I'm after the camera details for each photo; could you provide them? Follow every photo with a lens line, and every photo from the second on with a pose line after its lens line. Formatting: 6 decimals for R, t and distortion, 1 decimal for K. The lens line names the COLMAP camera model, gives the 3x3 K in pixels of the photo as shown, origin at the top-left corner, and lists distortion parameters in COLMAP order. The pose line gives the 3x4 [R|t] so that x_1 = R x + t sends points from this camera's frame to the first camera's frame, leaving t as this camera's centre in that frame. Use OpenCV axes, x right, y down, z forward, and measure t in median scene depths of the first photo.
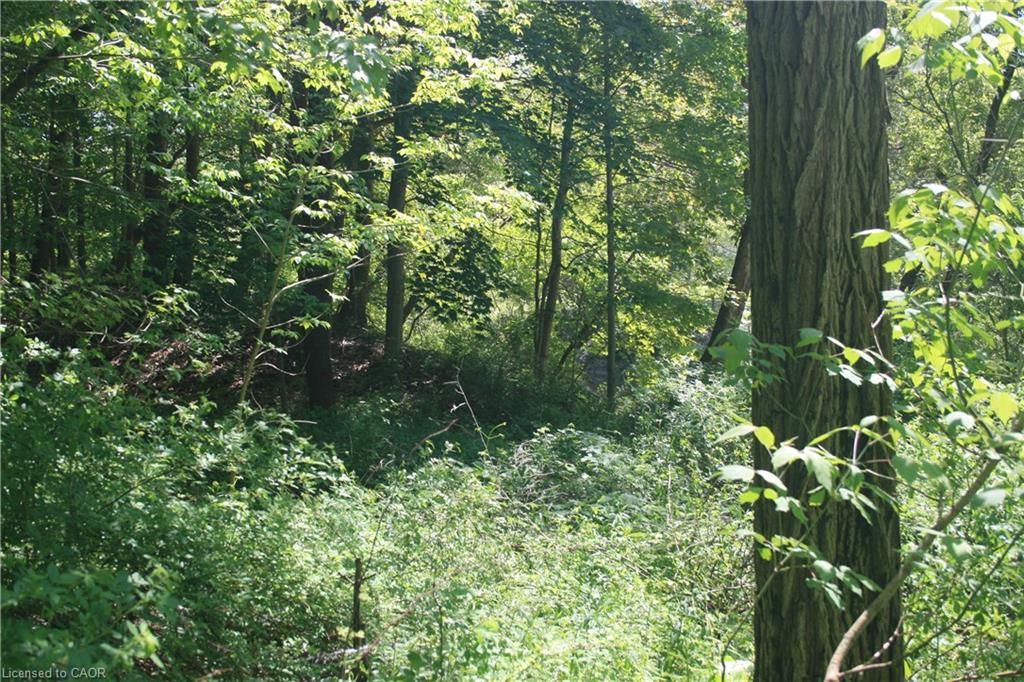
lens RADIAL K [[1419.1, 0, 512.0], [0, 1419.1, 341.0], [0, 0, 1]] dist [-0.019577, 0.011168]
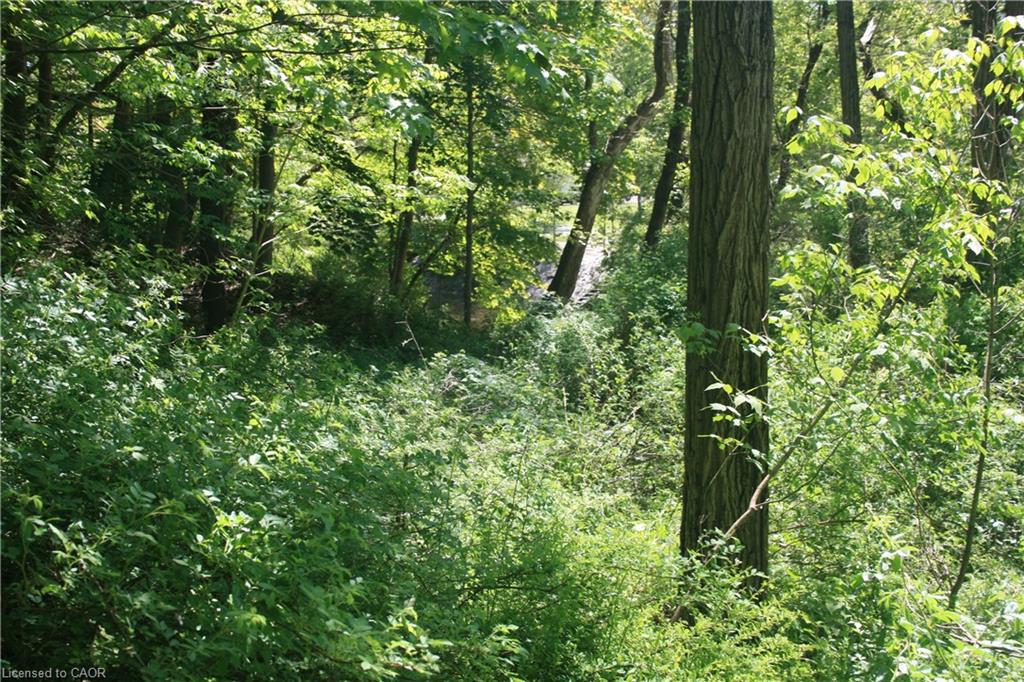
lens RADIAL K [[1419.1, 0, 512.0], [0, 1419.1, 341.0], [0, 0, 1]] dist [-0.019577, 0.011168]
pose [[0.990451, 0.018434, 0.136630, -0.120969], [-0.026945, 0.997792, 0.060704, -0.035053], [-0.135209, -0.063806, 0.988760, -0.289778]]
